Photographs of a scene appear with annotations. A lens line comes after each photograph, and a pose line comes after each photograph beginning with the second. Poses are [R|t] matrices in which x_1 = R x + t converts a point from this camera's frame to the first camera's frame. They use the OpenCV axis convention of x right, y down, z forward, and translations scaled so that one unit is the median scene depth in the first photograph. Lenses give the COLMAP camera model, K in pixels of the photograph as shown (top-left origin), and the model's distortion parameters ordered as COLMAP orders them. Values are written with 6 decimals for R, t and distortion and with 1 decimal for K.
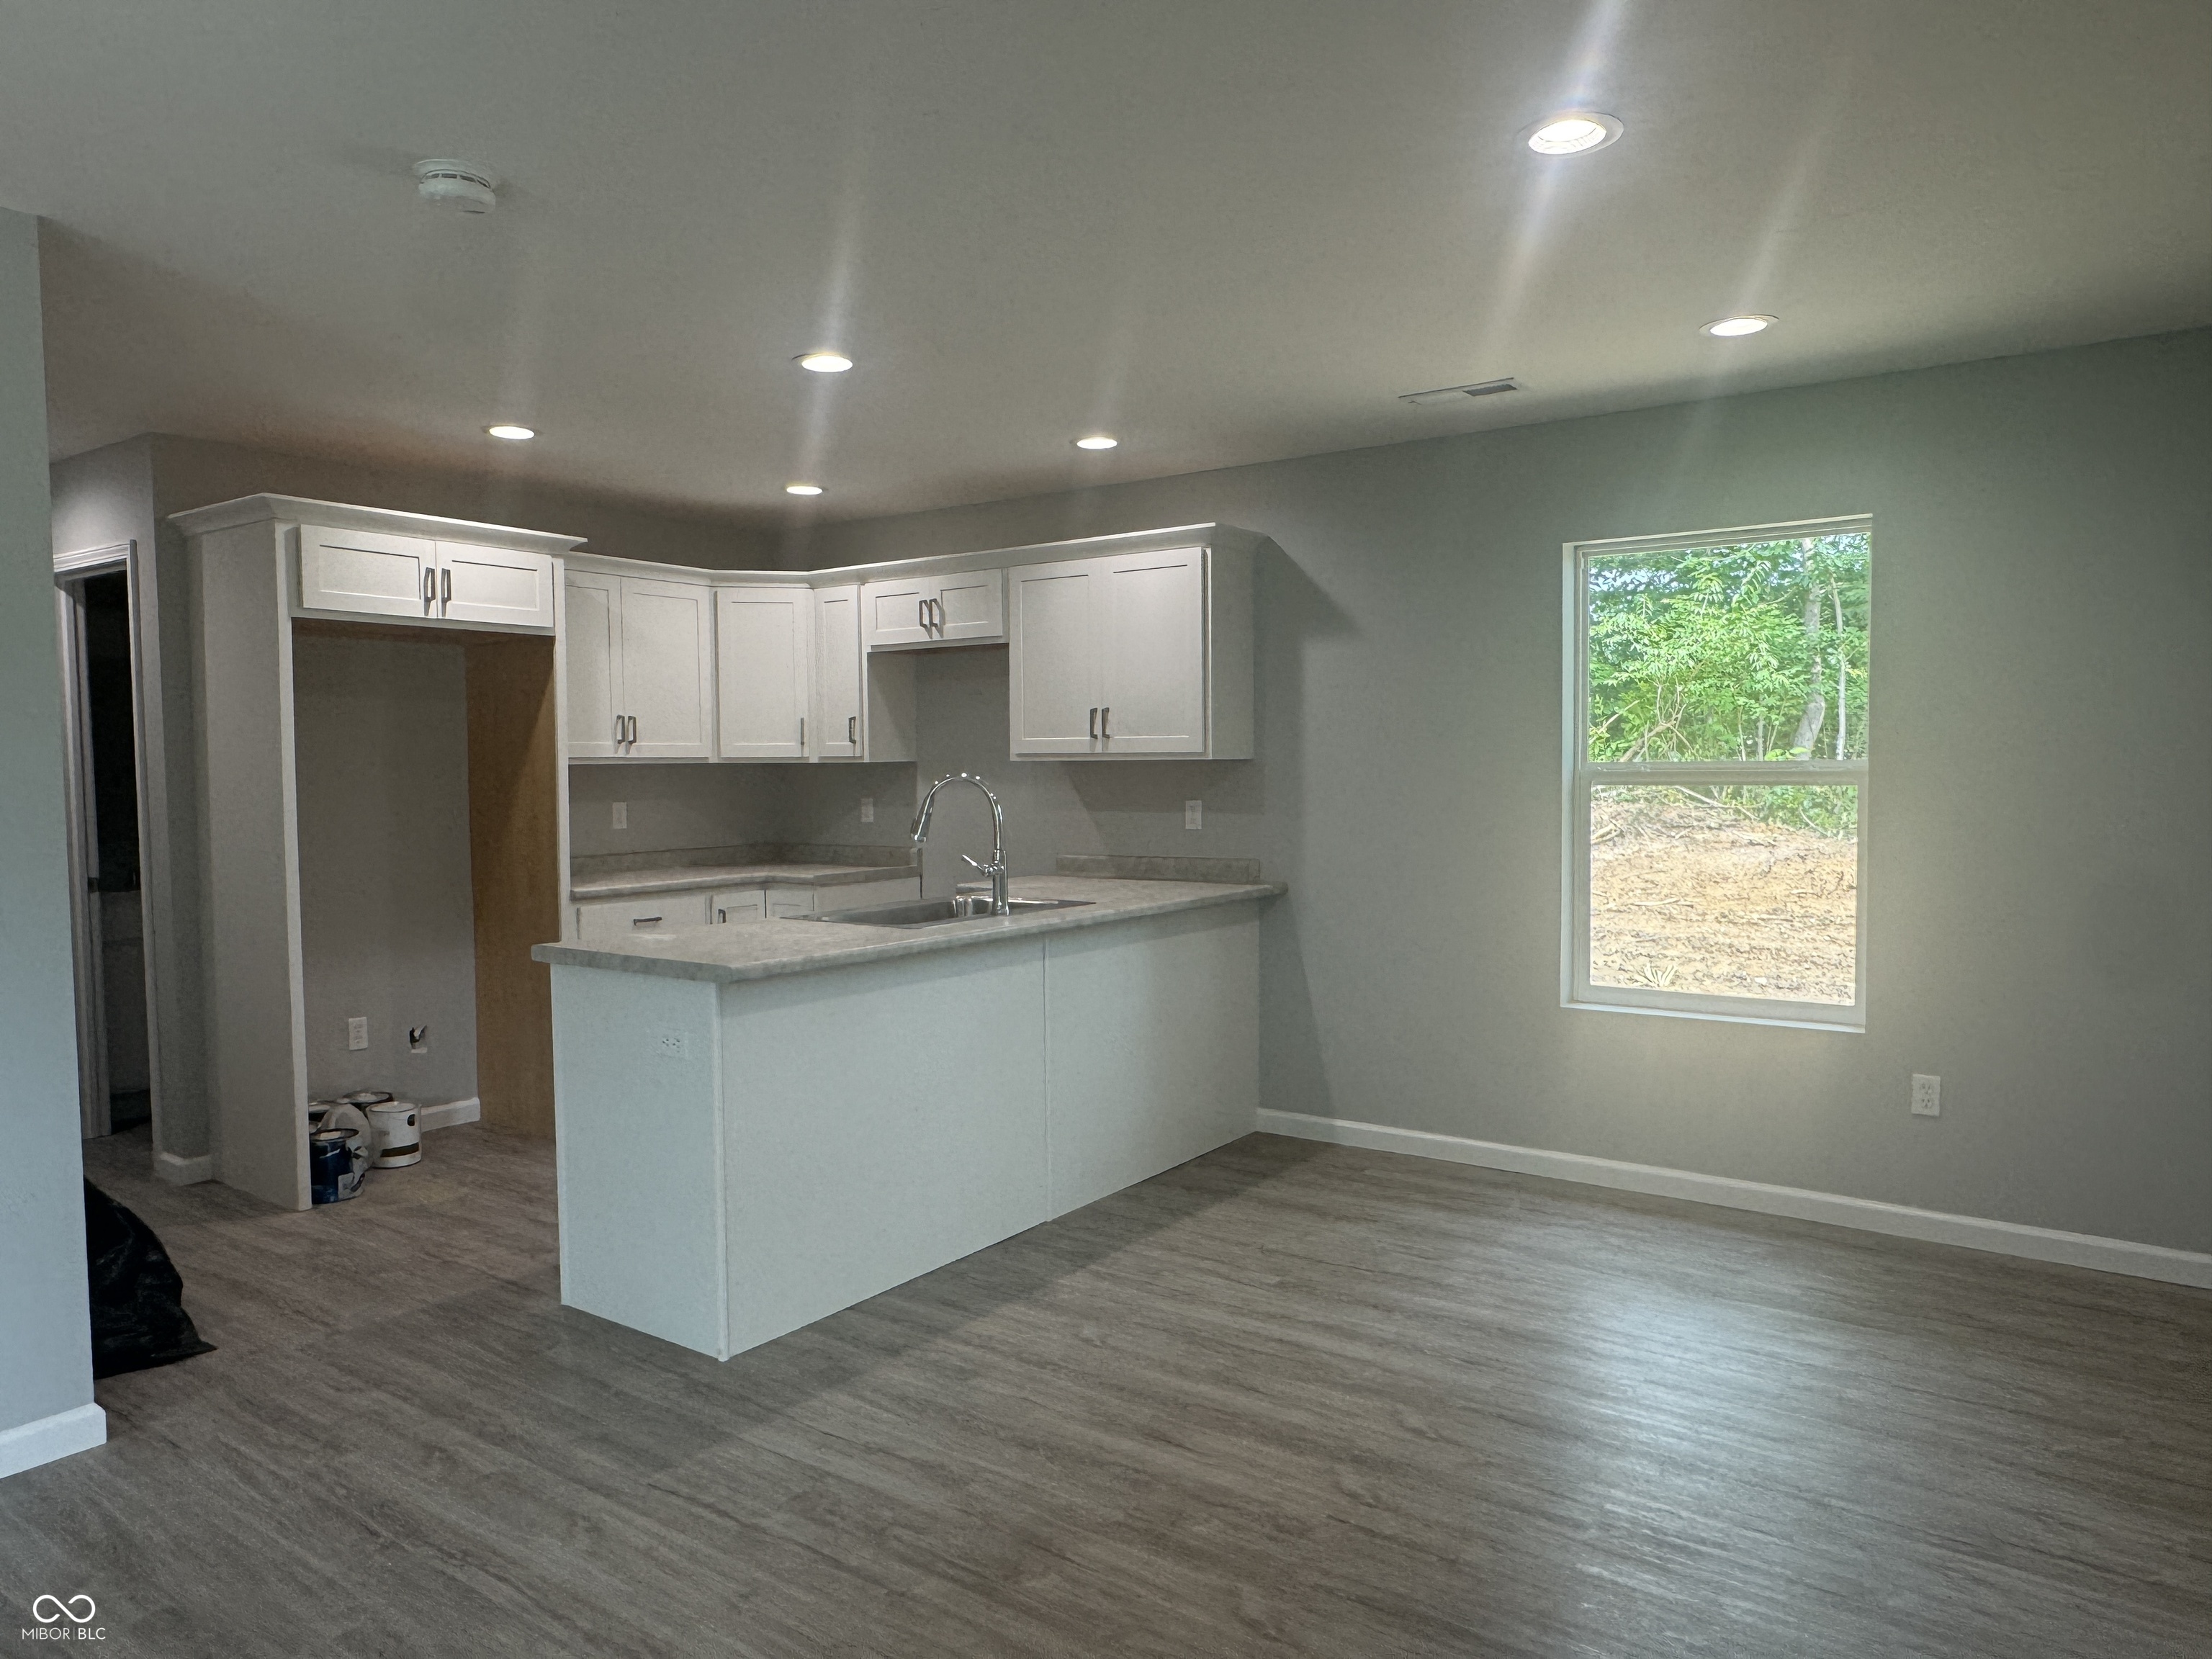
lens RADIAL K [[1430.7, 0, 1106.9], [0, 1430.7, 824.8], [0, 0, 1]] dist [-0.007918, 0.004364]
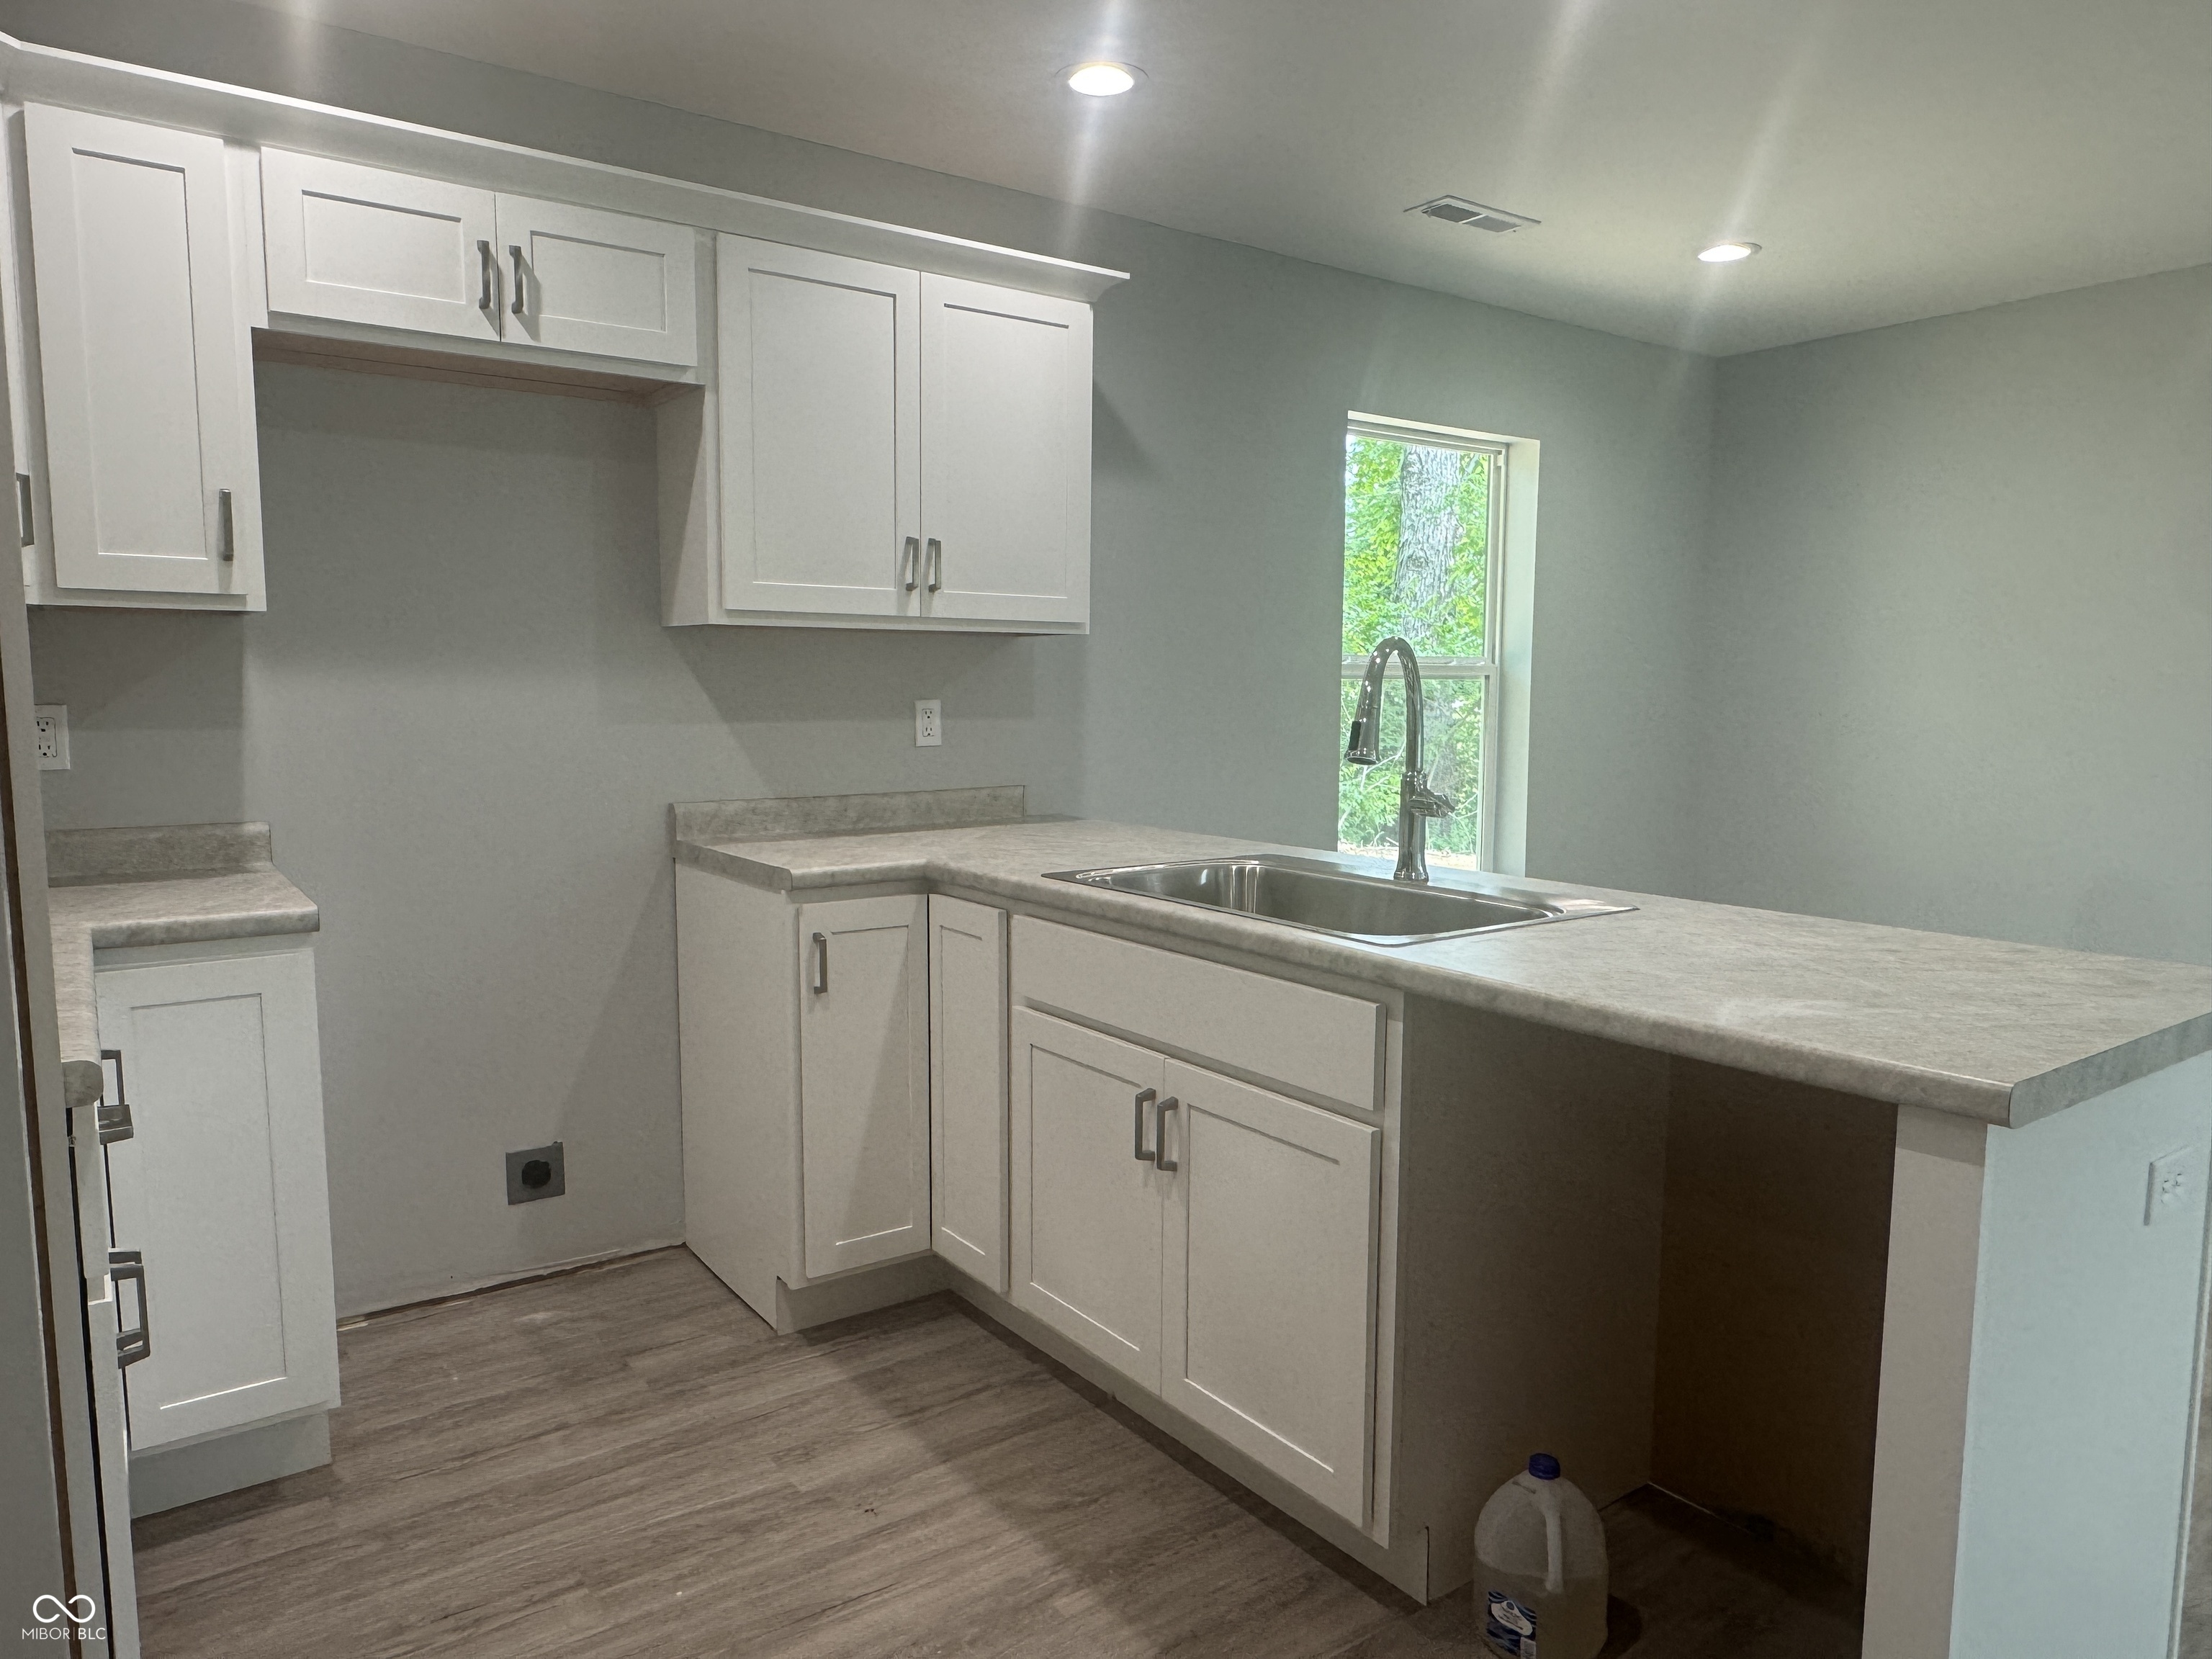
lens RADIAL K [[1430.7, 0, 1104.8], [0, 1430.7, 845.2], [0, 0, 1]] dist [-0.007918, 0.004364]
pose [[0.320414, -0.098131, 0.942181, -0.543014], [0.034195, 0.995170, 0.092021, -0.009073], [-0.946660, 0.002733, 0.322222, 0.750691]]
